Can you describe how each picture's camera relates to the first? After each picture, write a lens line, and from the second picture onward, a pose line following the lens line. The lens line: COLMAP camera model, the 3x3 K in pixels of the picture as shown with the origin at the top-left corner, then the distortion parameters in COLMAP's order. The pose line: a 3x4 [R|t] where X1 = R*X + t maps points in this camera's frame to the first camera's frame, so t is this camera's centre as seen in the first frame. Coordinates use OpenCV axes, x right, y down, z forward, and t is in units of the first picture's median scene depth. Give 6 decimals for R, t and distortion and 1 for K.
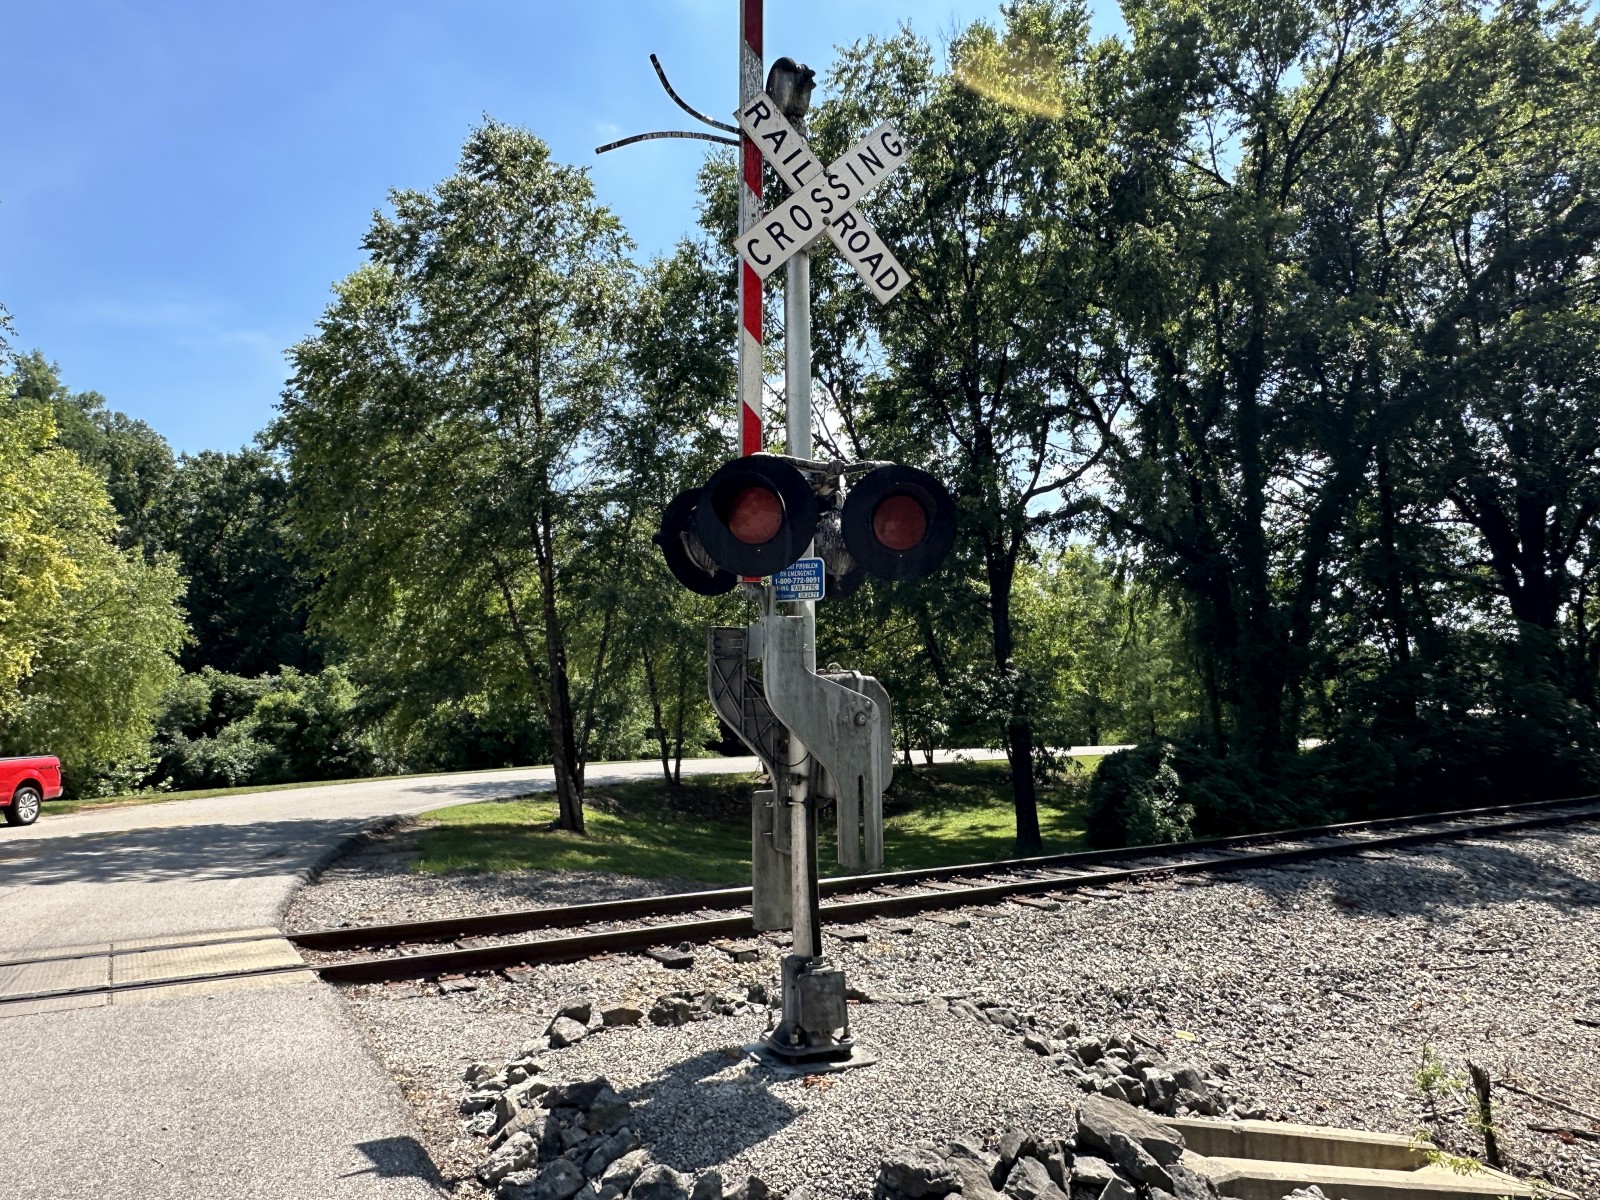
lens RADIAL K [[1100.2, 0, 802.5], [0, 1100.2, 611.8], [0, 0, 1]] dist [0.017399, -0.037797]
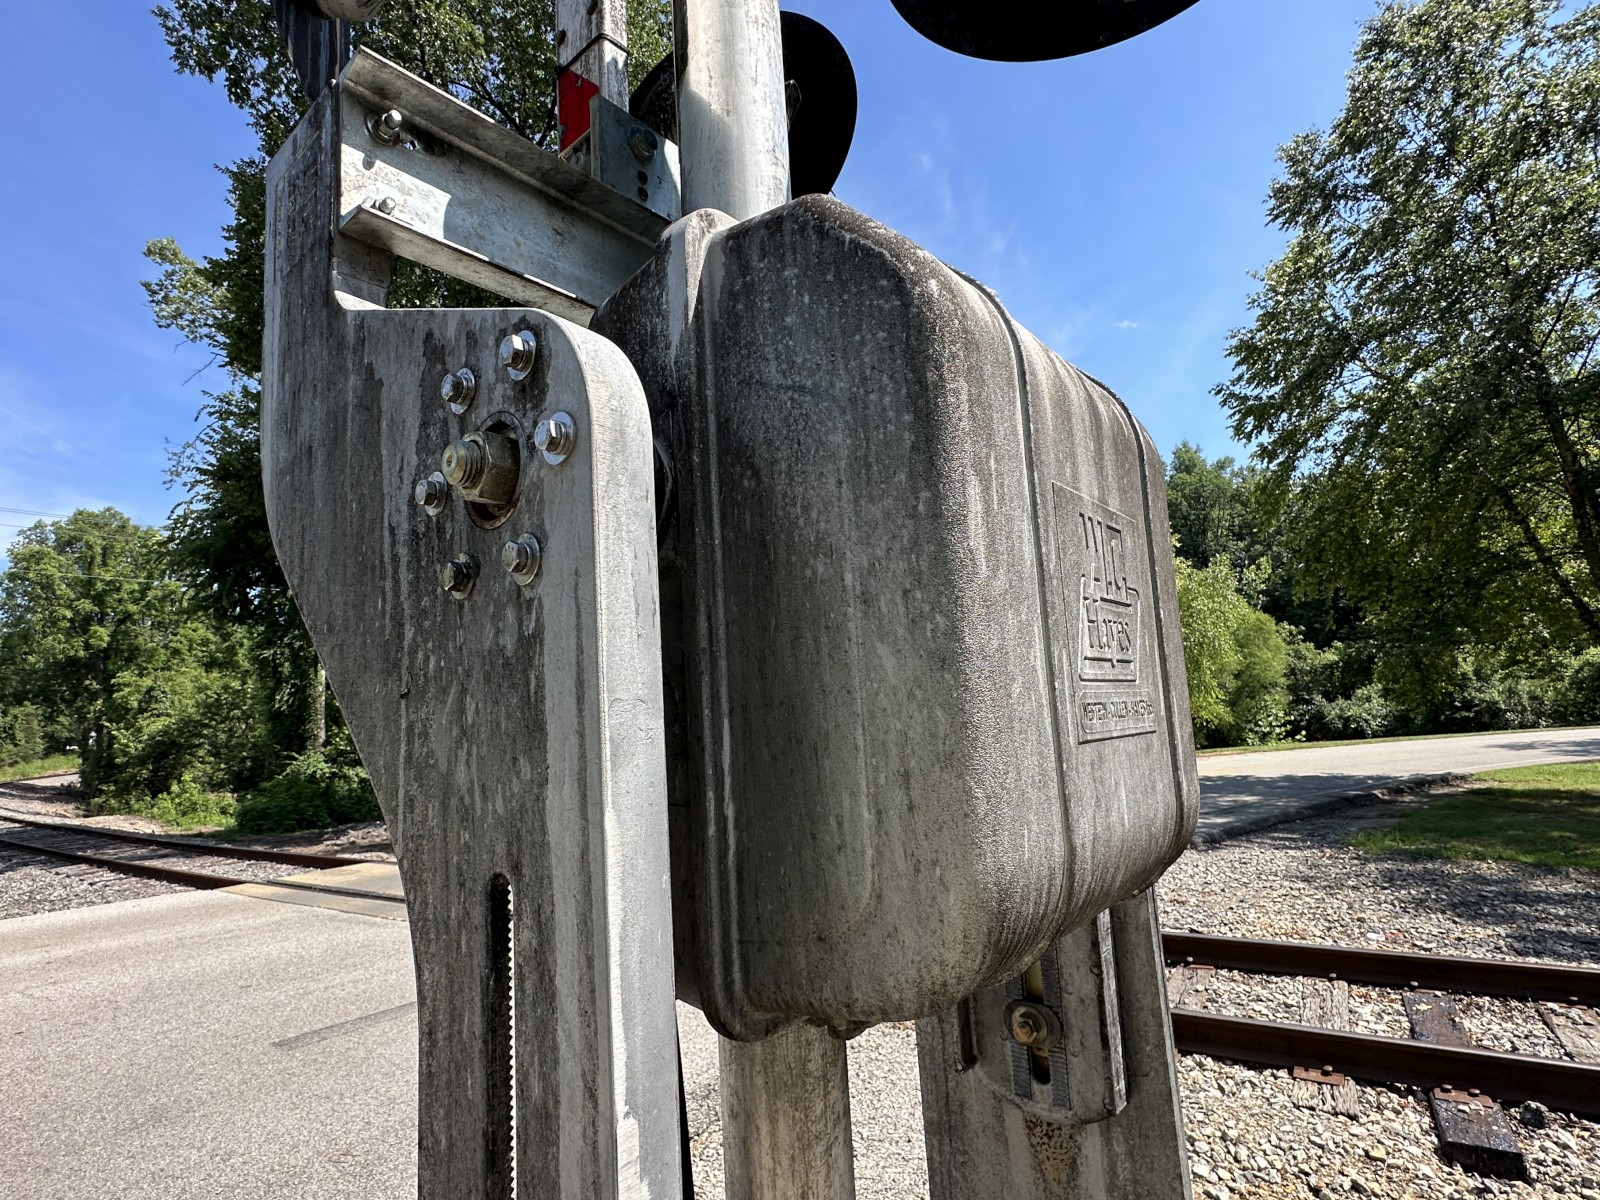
lens RADIAL K [[790.0, 0, 792.8], [0, 790.0, 630.1], [0, 0, 1]] dist [-0.000304, -0.000435]
pose [[0.415041, -0.116264, -0.902343, 0.041115], [0.137713, 0.988402, -0.064010, 0.034403], [0.899320, -0.097698, 0.426239, 0.268440]]
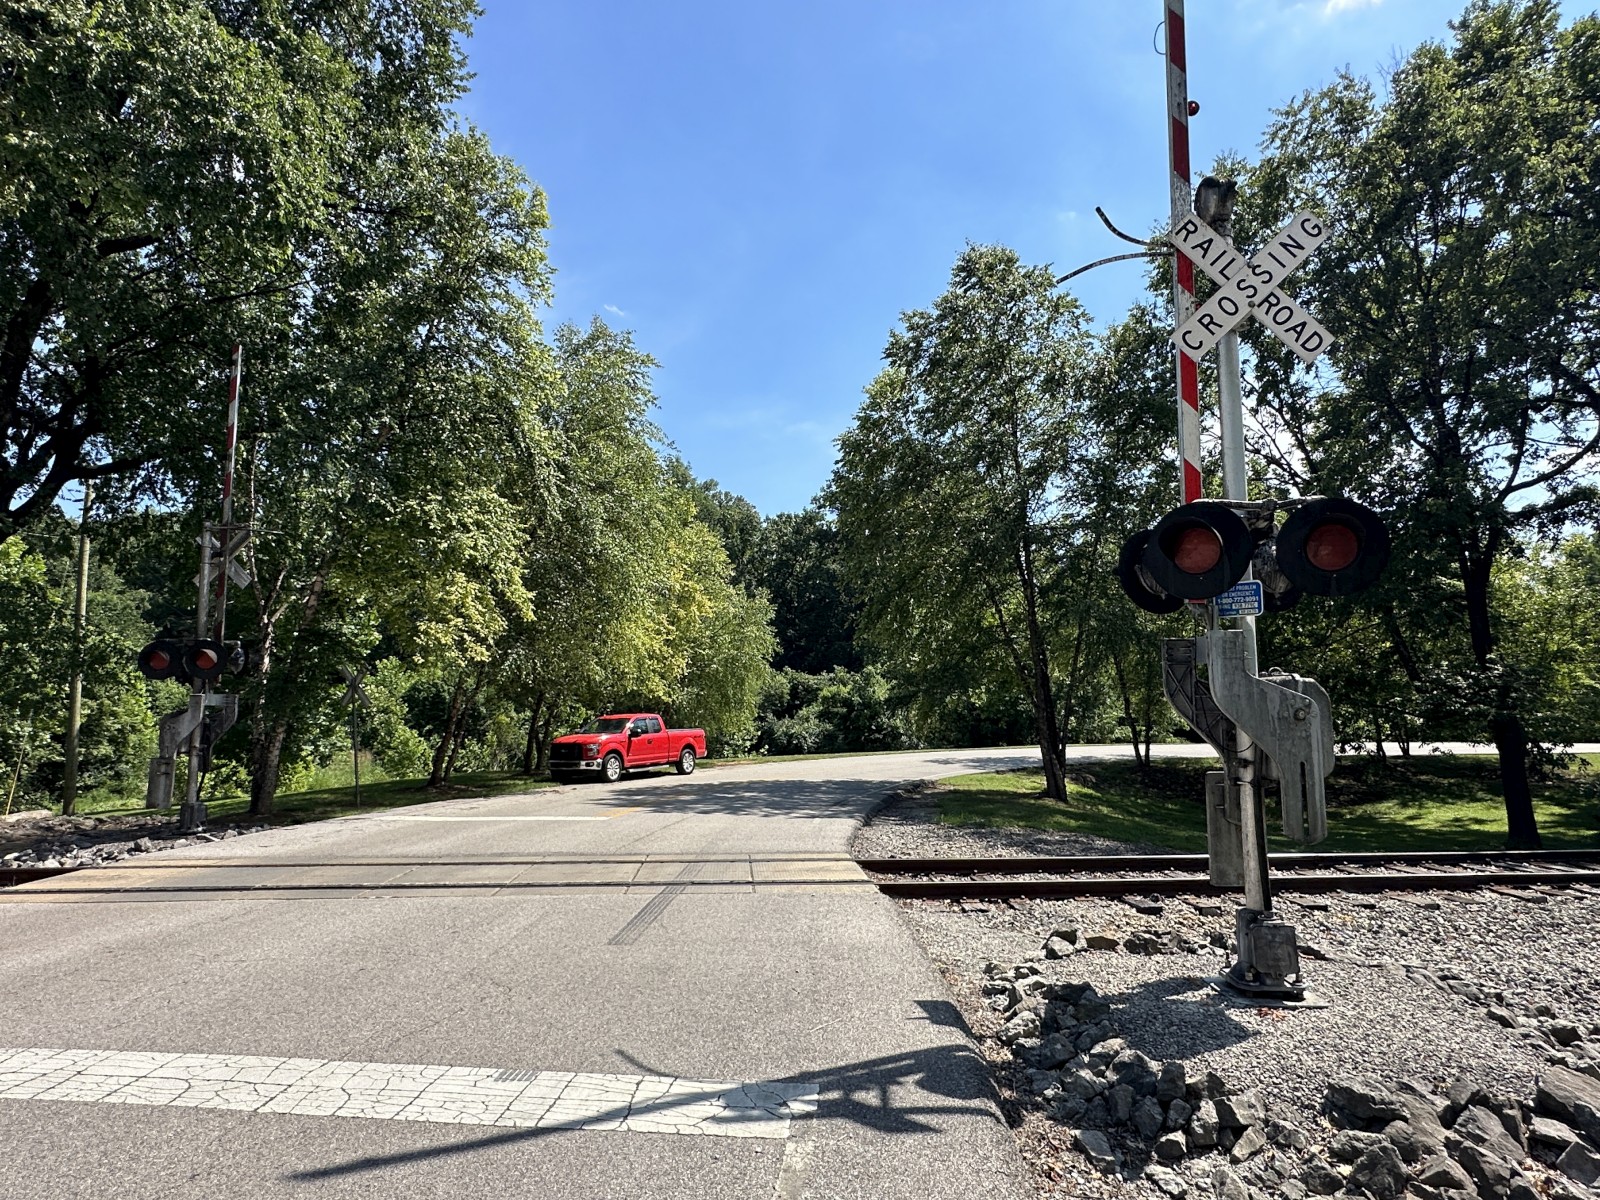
lens RADIAL K [[902.3, 0, 795.1], [0, 902.3, 612.6], [0, 0, 1]] dist [-0.005865, 0.000498]
pose [[0.885555, -0.036304, -0.463114, 0.006683], [0.032877, 0.999340, -0.015473, -0.004481], [0.463370, -0.001523, 0.886164, -0.032642]]
